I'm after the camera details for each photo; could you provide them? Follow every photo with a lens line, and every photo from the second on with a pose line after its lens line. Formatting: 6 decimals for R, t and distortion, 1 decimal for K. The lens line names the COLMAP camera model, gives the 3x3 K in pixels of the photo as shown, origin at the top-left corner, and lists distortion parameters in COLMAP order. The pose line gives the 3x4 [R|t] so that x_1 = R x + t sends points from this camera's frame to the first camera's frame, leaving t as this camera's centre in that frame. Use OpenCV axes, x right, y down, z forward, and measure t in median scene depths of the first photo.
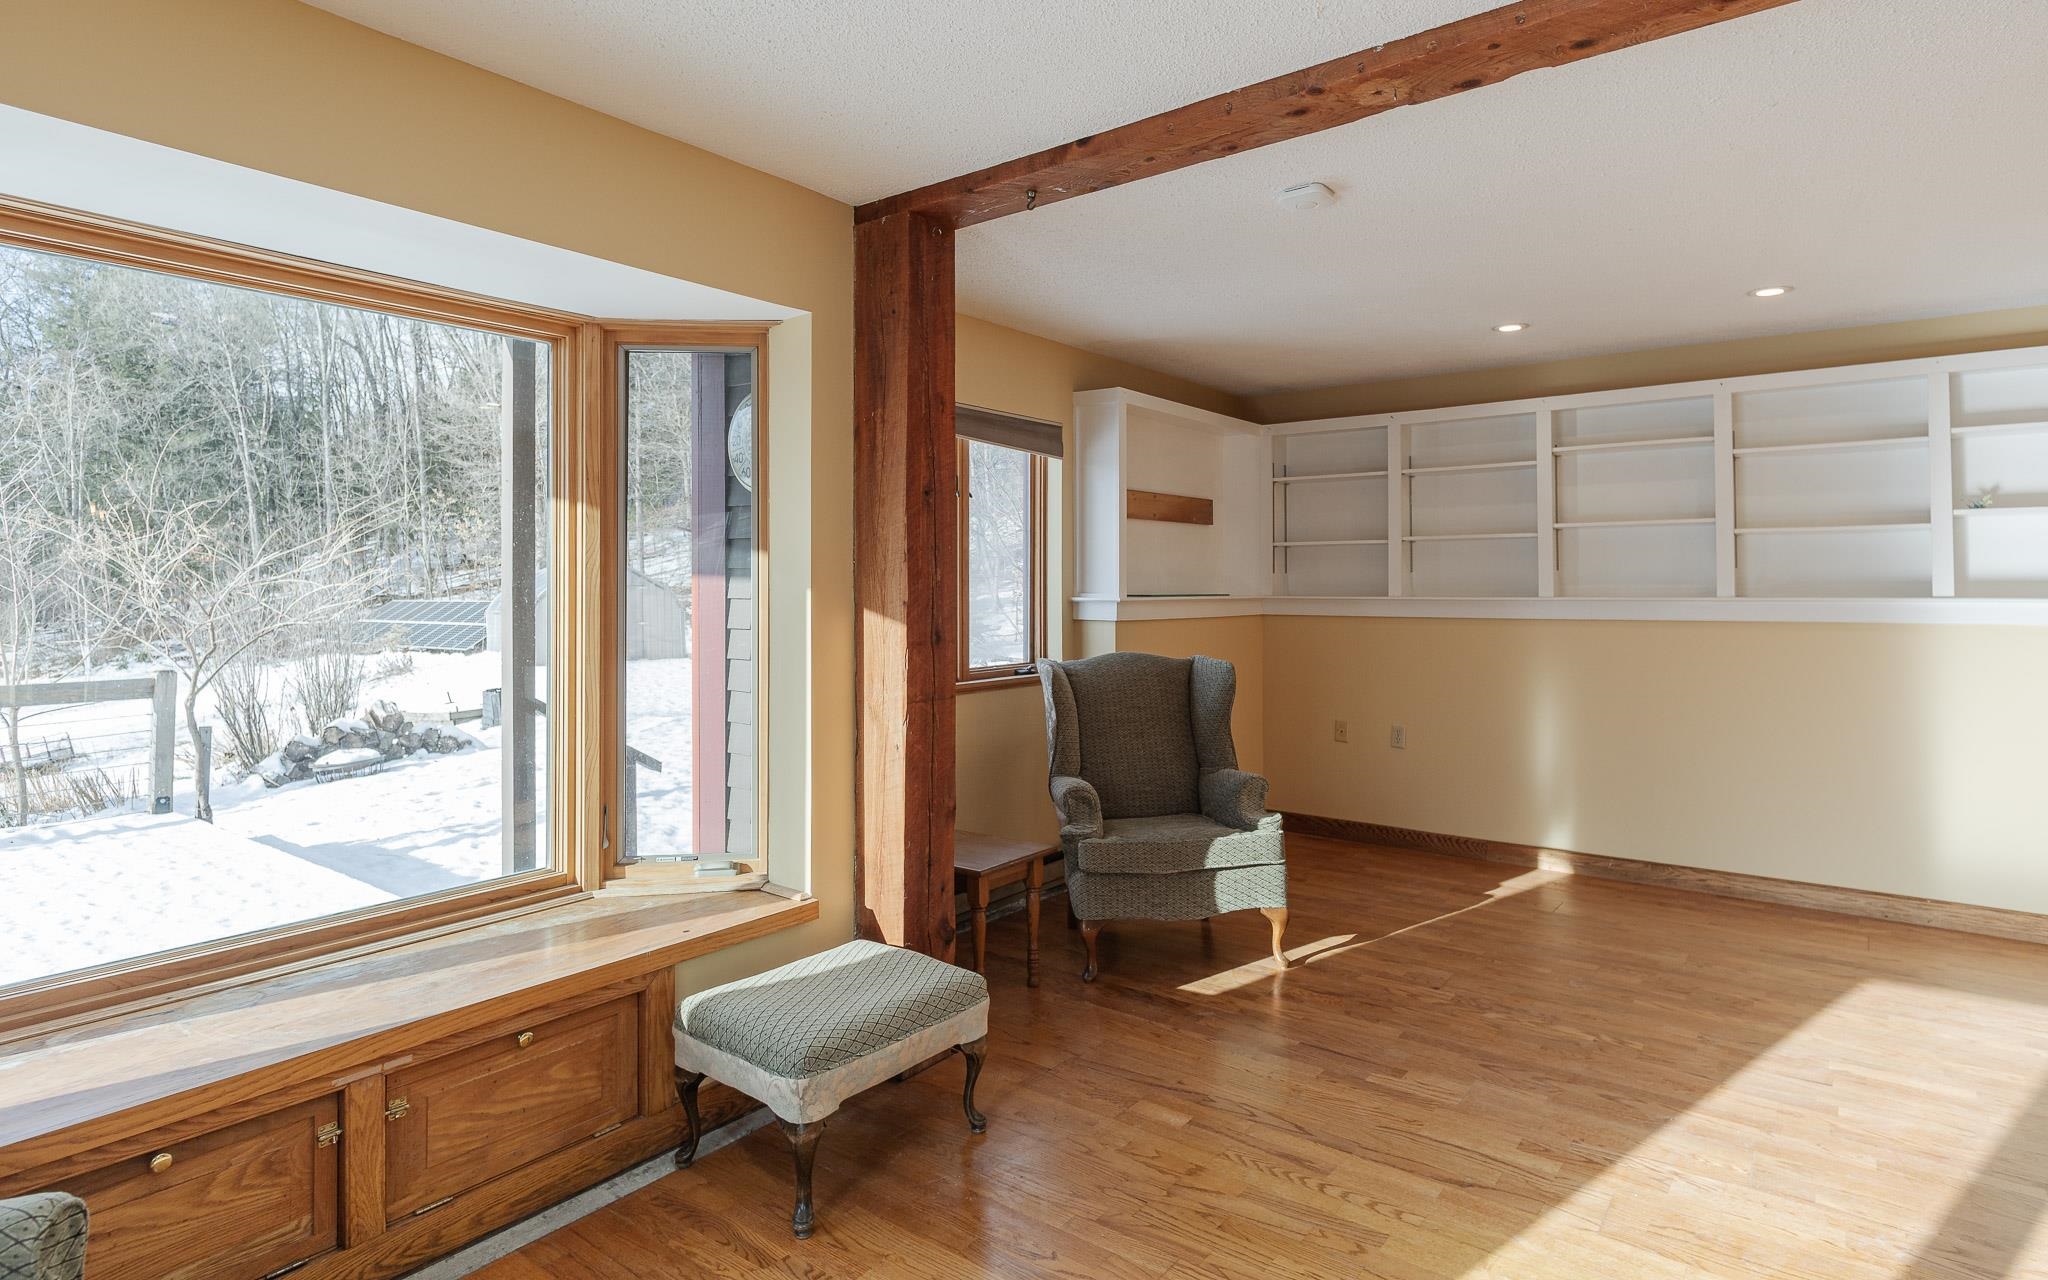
lens RADIAL K [[1076.8, 0, 1028.9], [0, 1076.8, 569.7], [0, 0, 1]] dist [-0.002228, -0.000486]
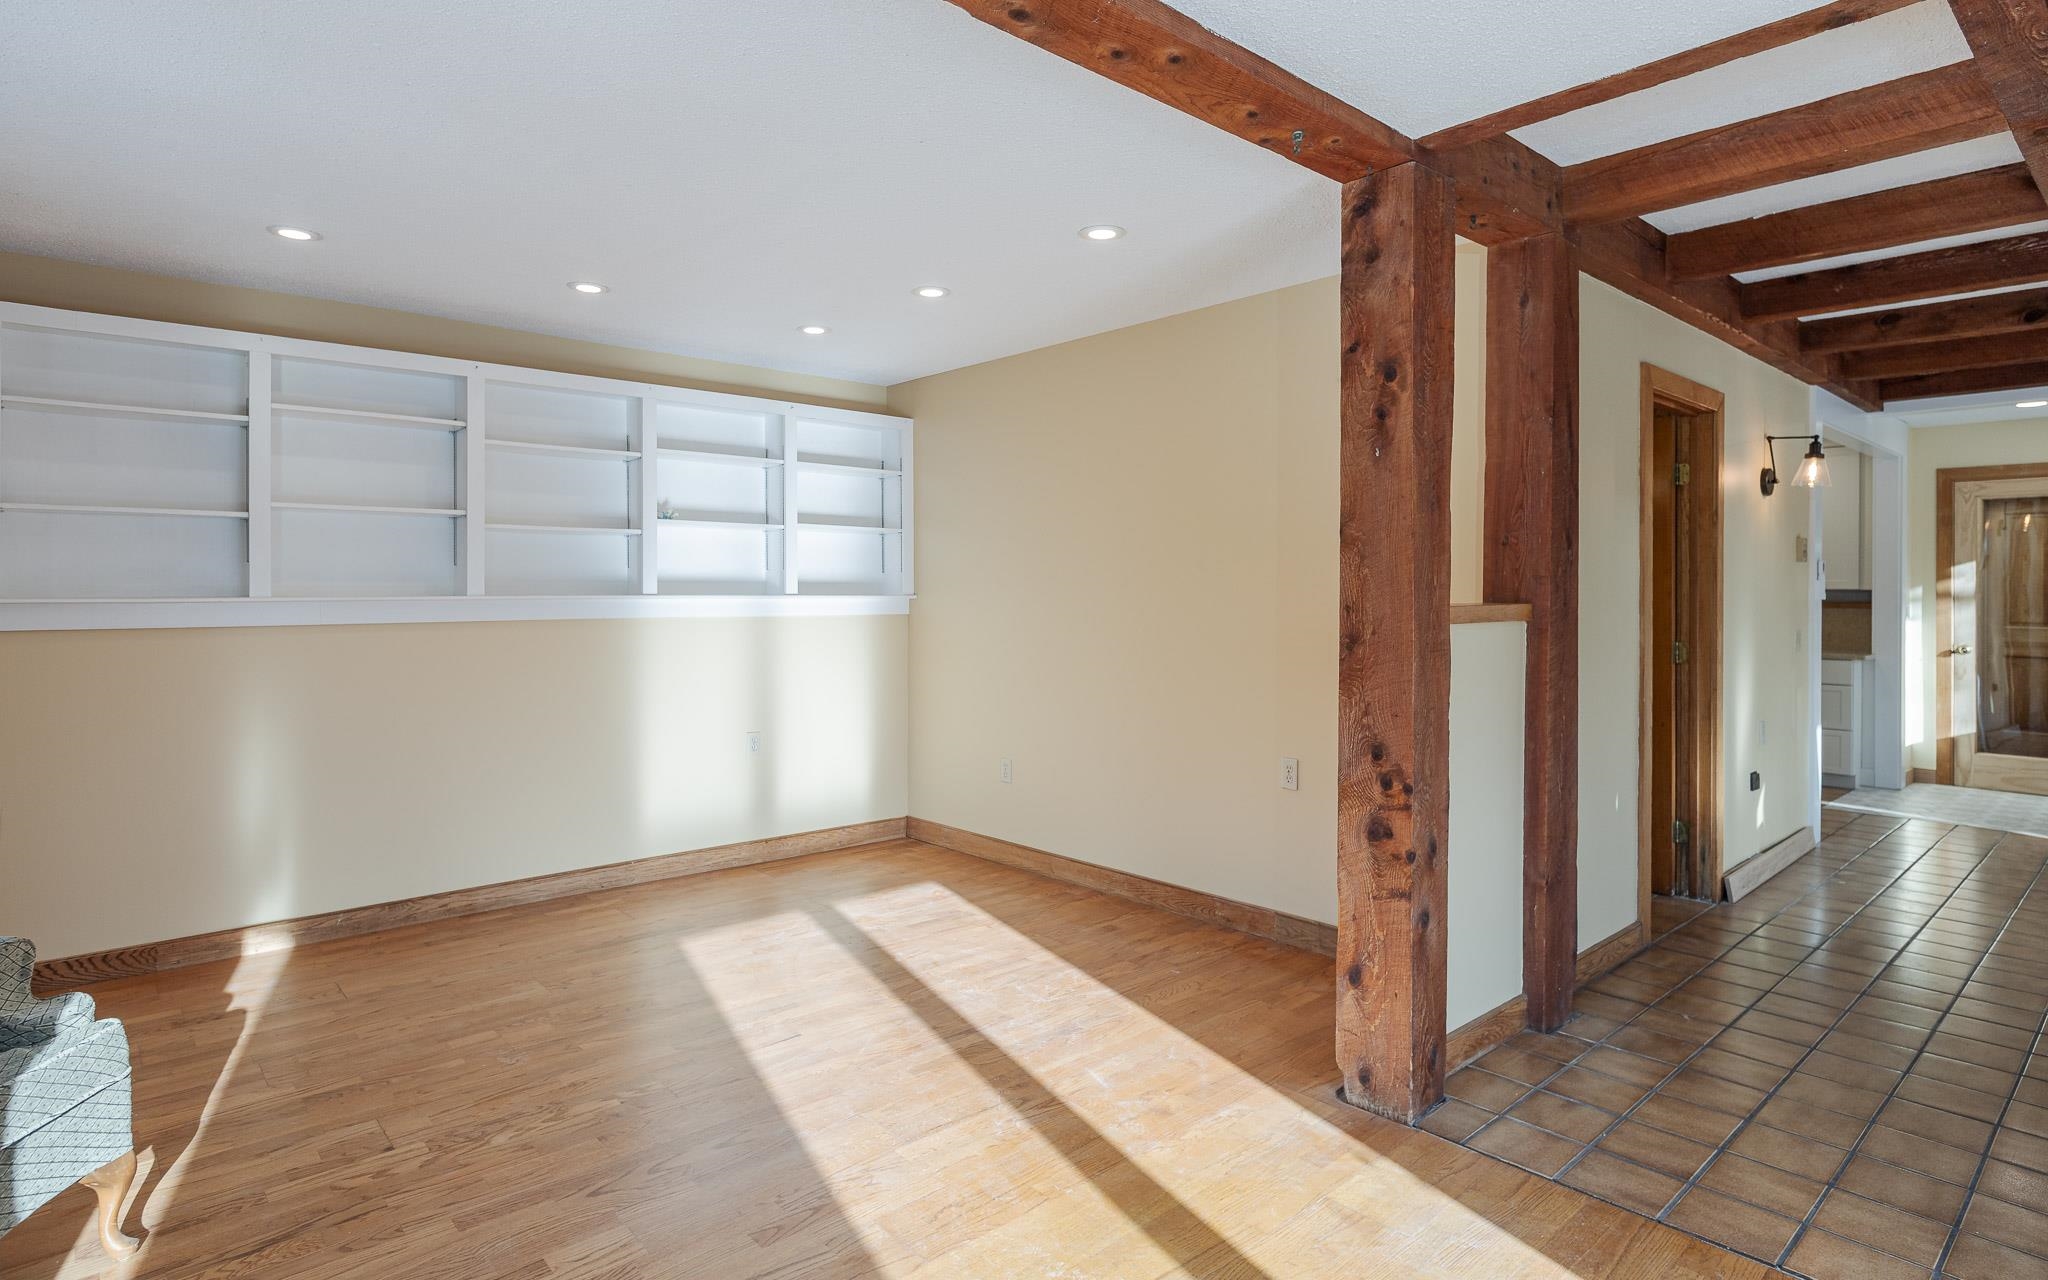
lens RADIAL K [[1065.4, 0, 1069.2], [0, 1065.4, 595.2], [0, 0, 1]] dist [-0.000819, -0.001564]
pose [[0.177880, -0.006840, 0.984028, -0.191008], [-0.019663, 0.999751, 0.010504, 0.005581], [-0.983856, -0.021217, 0.177701, 0.362899]]
